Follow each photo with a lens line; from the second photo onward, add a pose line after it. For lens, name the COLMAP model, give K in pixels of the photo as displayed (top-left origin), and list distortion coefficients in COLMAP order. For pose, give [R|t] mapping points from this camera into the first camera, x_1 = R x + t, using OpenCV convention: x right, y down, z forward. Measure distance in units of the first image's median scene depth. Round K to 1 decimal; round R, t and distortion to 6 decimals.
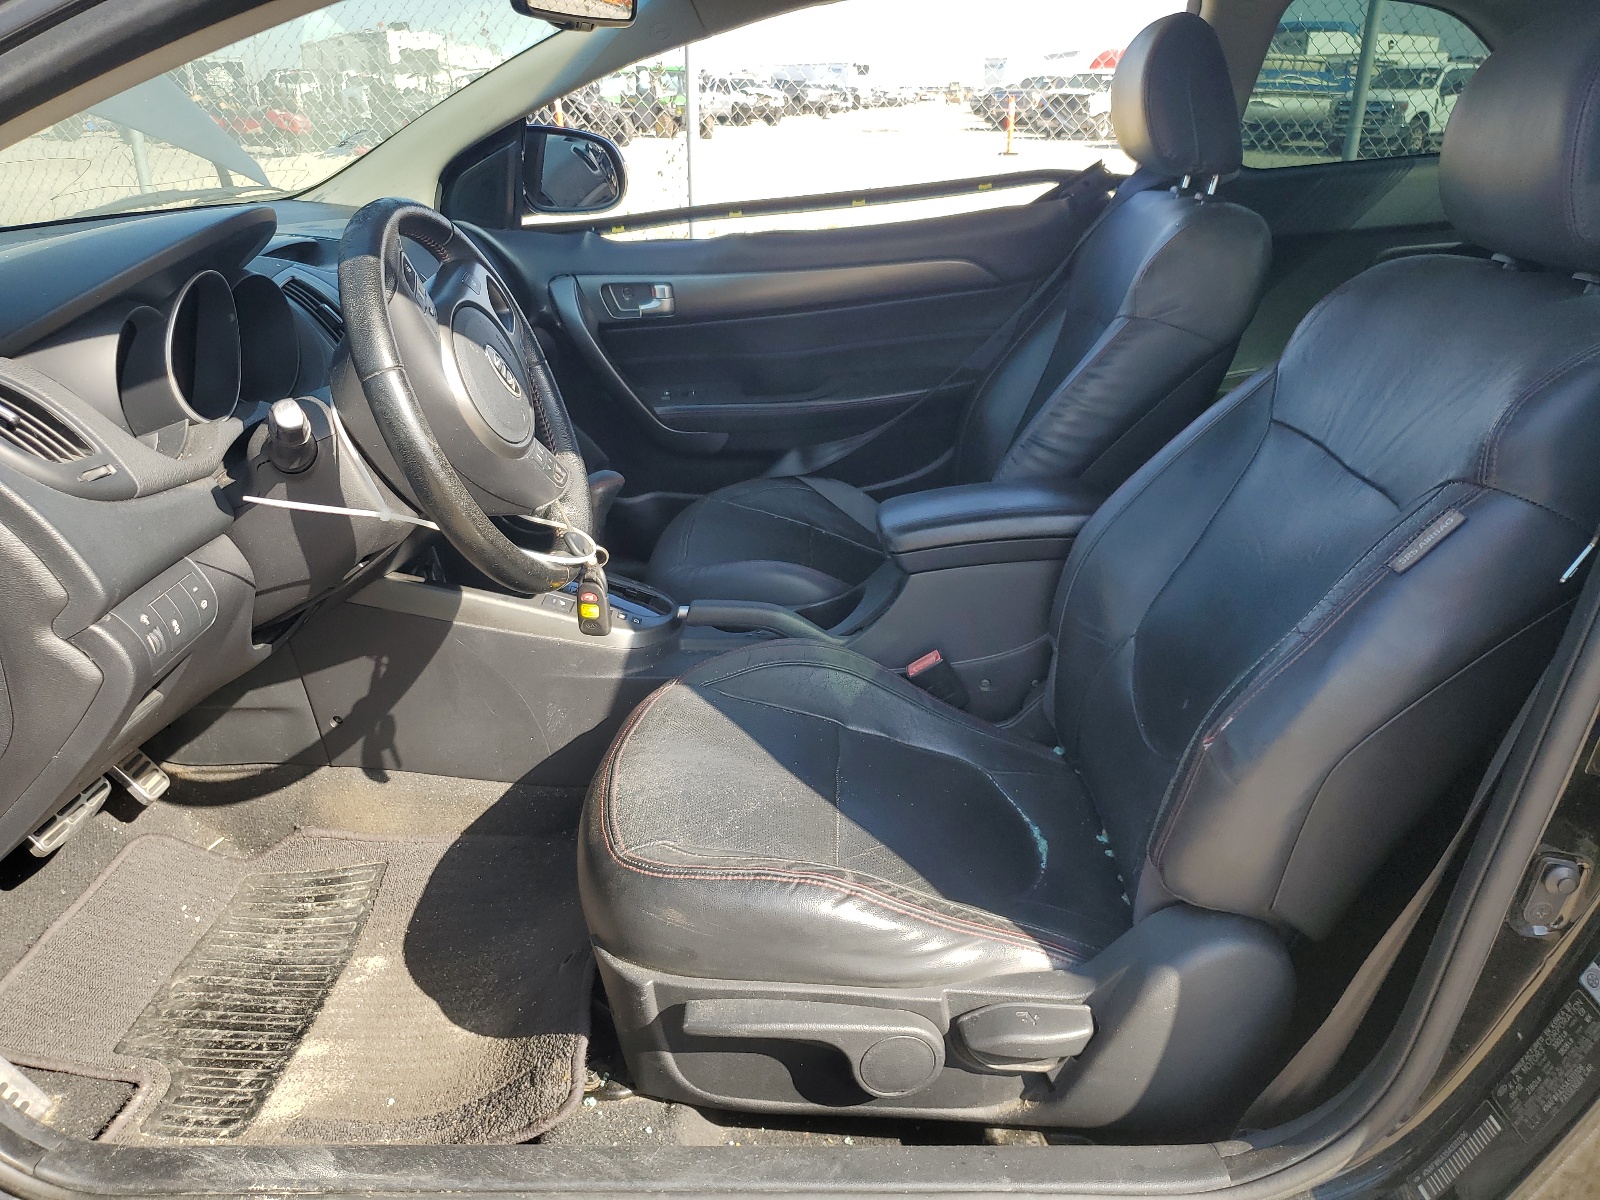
lens RADIAL K [[1197.5, 0, 802.3], [0, 1197.5, 609.1], [0, 0, 1]] dist [0.007797, 0.004961]
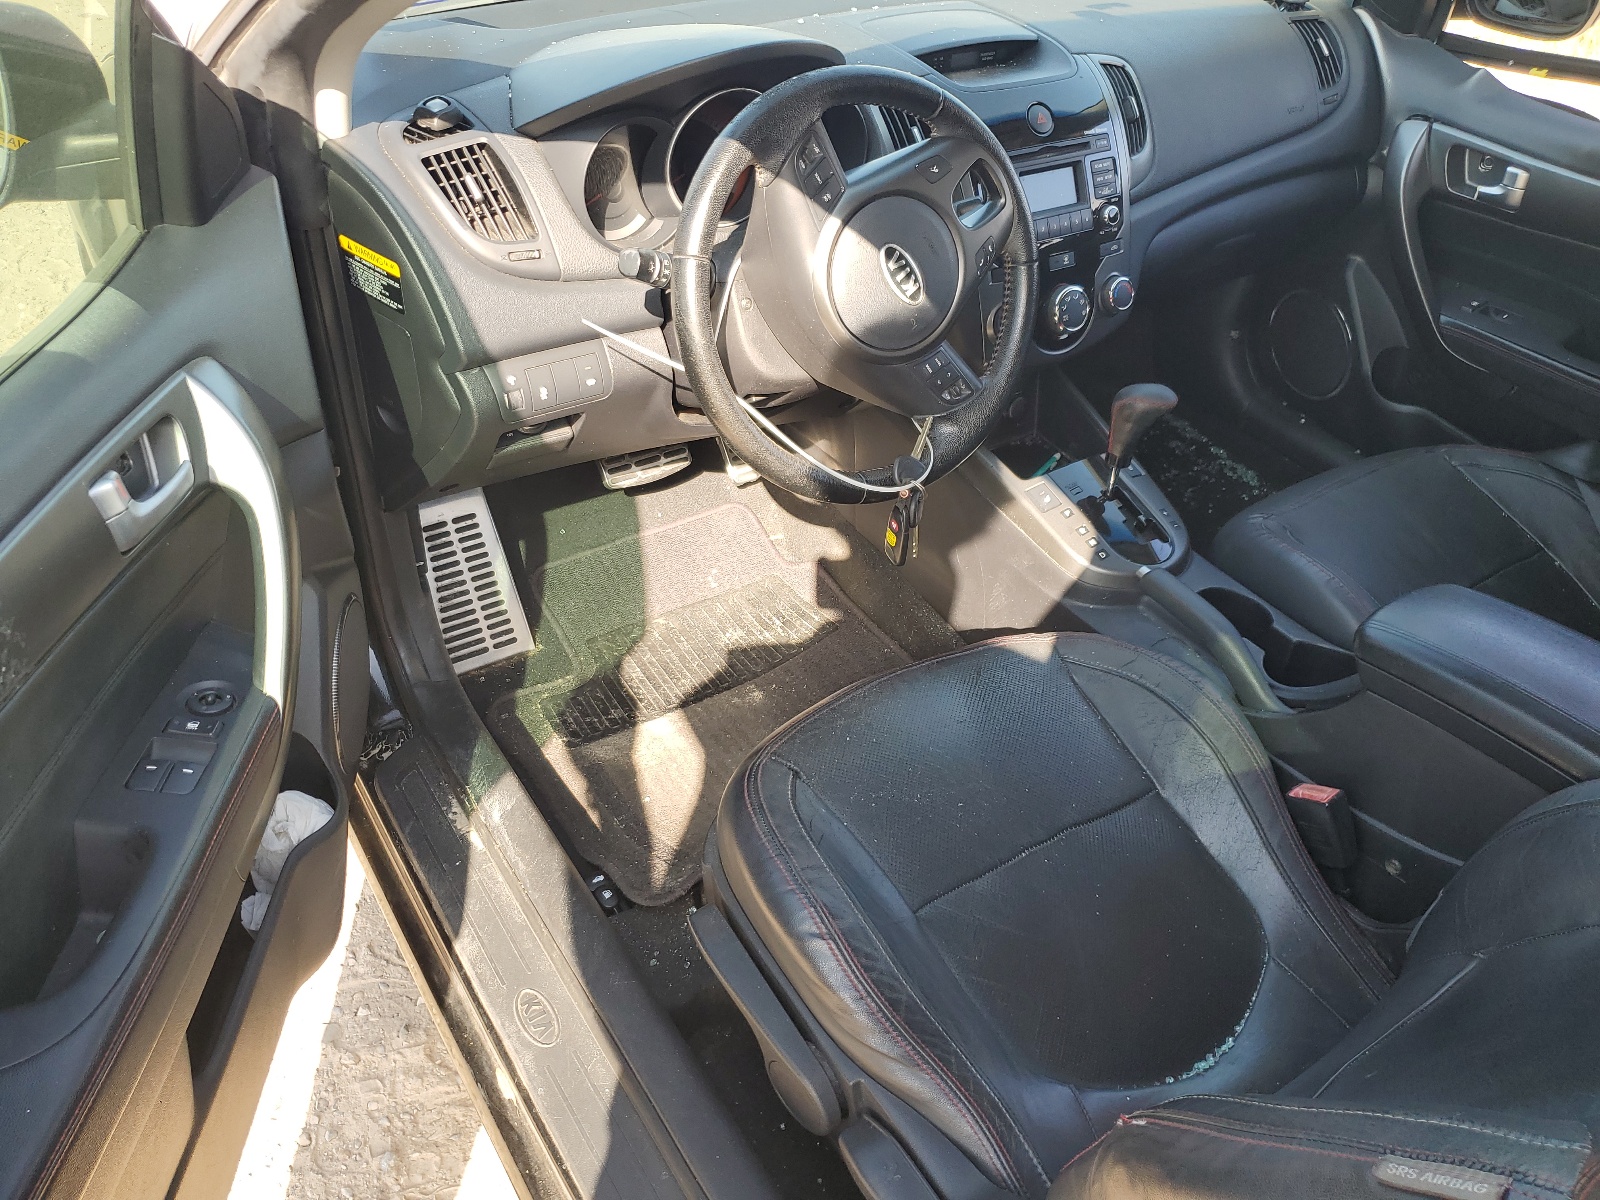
lens RADIAL K [[1197.5, 0, 802.3], [0, 1197.5, 609.1], [0, 0, 1]] dist [0.007797, 0.004961]
pose [[0.552240, 0.536729, -0.637929, 0.350358], [-0.348598, 0.843750, 0.408125, -0.256605], [0.757305, -0.003002, 0.653055, 0.243148]]
